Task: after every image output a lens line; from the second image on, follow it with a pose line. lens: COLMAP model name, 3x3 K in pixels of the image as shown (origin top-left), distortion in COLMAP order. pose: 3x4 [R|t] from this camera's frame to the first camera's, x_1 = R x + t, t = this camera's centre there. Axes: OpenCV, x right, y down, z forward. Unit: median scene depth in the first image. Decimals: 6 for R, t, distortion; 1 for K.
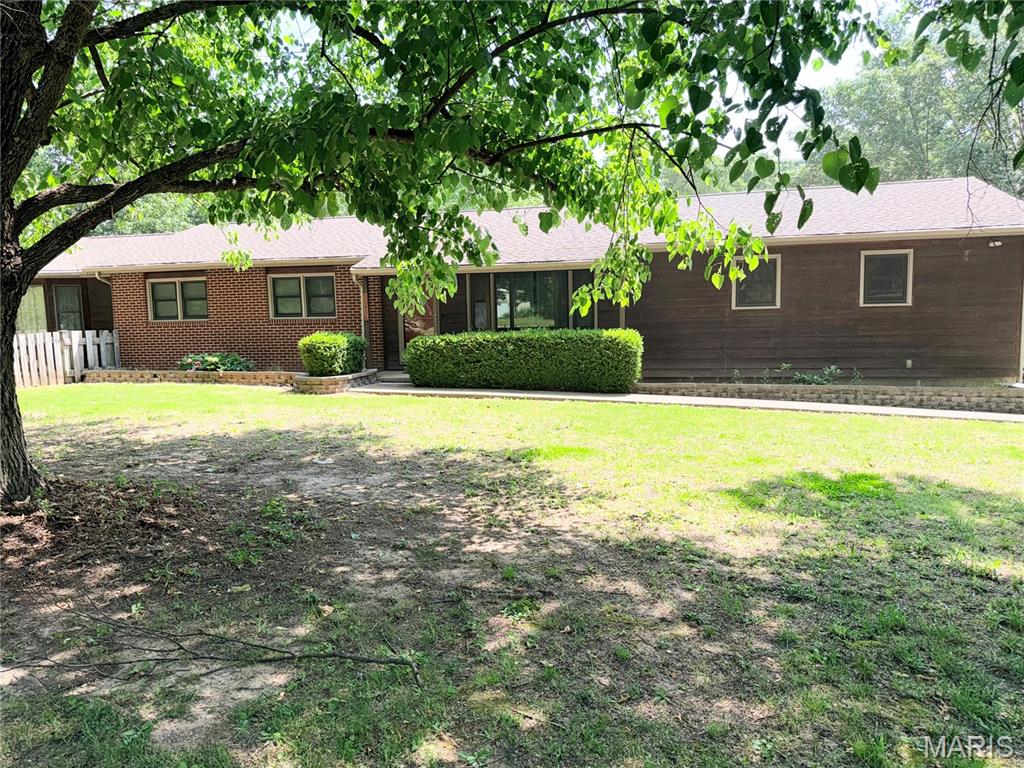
lens RADIAL K [[731.7, 0, 516.8], [0, 731.7, 380.7], [0, 0, 1]] dist [0.059566, -0.068361]
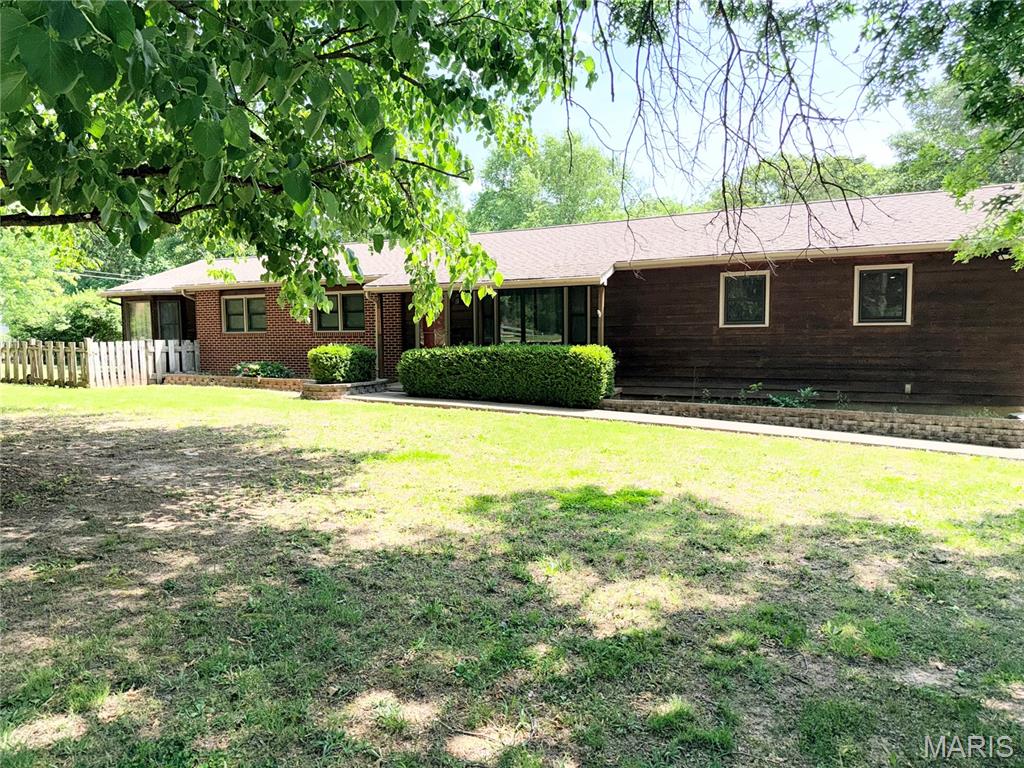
lens RADIAL K [[731.7, 0, 516.8], [0, 731.7, 380.7], [0, 0, 1]] dist [0.059566, -0.068361]
pose [[0.971058, 0.027526, -0.237250, 0.279424], [-0.033136, 0.999257, -0.019690, 0.001521], [0.236532, 0.026982, 0.971249, -0.002811]]
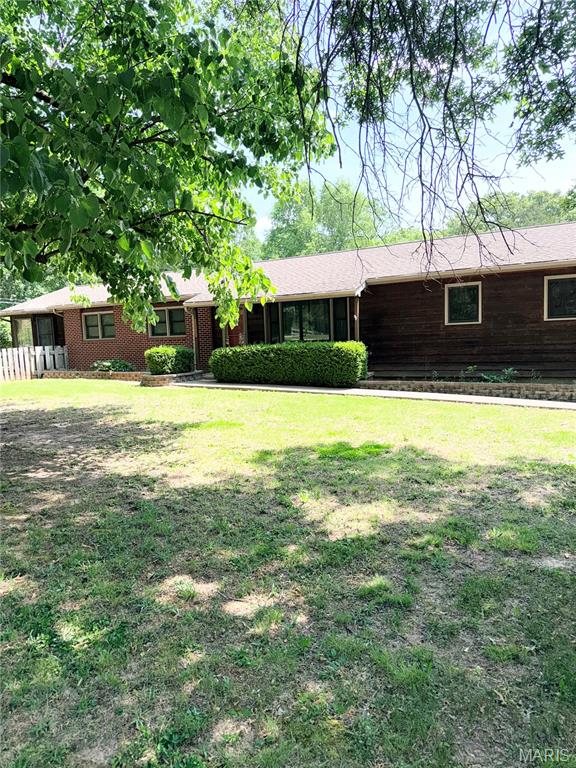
lens RADIAL K [[548.8, 0, 288.0], [0, 548.8, 384.0], [0, 0, 1]] dist [0.059566, -0.068361]
pose [[0.963280, 0.008252, -0.268372, 0.303637], [-0.006618, 0.999954, 0.006994, 0.003221], [0.268417, -0.004961, 0.963290, -0.023069]]
